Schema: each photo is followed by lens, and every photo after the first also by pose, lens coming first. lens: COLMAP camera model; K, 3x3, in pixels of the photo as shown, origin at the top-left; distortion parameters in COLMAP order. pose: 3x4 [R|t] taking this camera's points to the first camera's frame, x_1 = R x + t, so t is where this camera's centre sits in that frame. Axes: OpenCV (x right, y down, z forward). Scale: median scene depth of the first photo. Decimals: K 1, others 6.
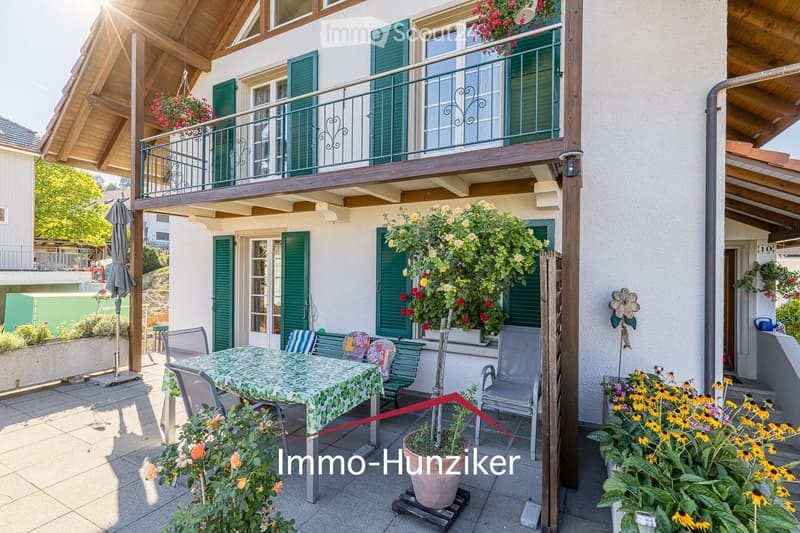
lens RADIAL K [[358.1, 0, 403.2], [0, 358.1, 267.5], [0, 0, 1]] dist [0.002972, 0.000326]
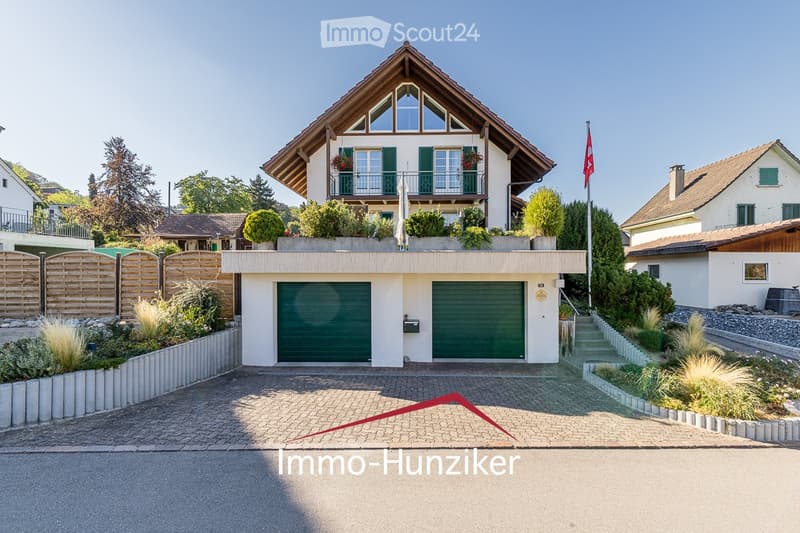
lens RADIAL K [[358.1, 0, 403.2], [0, 358.1, 267.5], [0, 0, 1]] dist [0.002972, 0.000326]
pose [[0.902451, -0.000847, 0.430791, -1.681518], [0.000127, 0.999999, 0.001698, 0.393951], [-0.430792, -0.001478, 0.902450, -1.844532]]
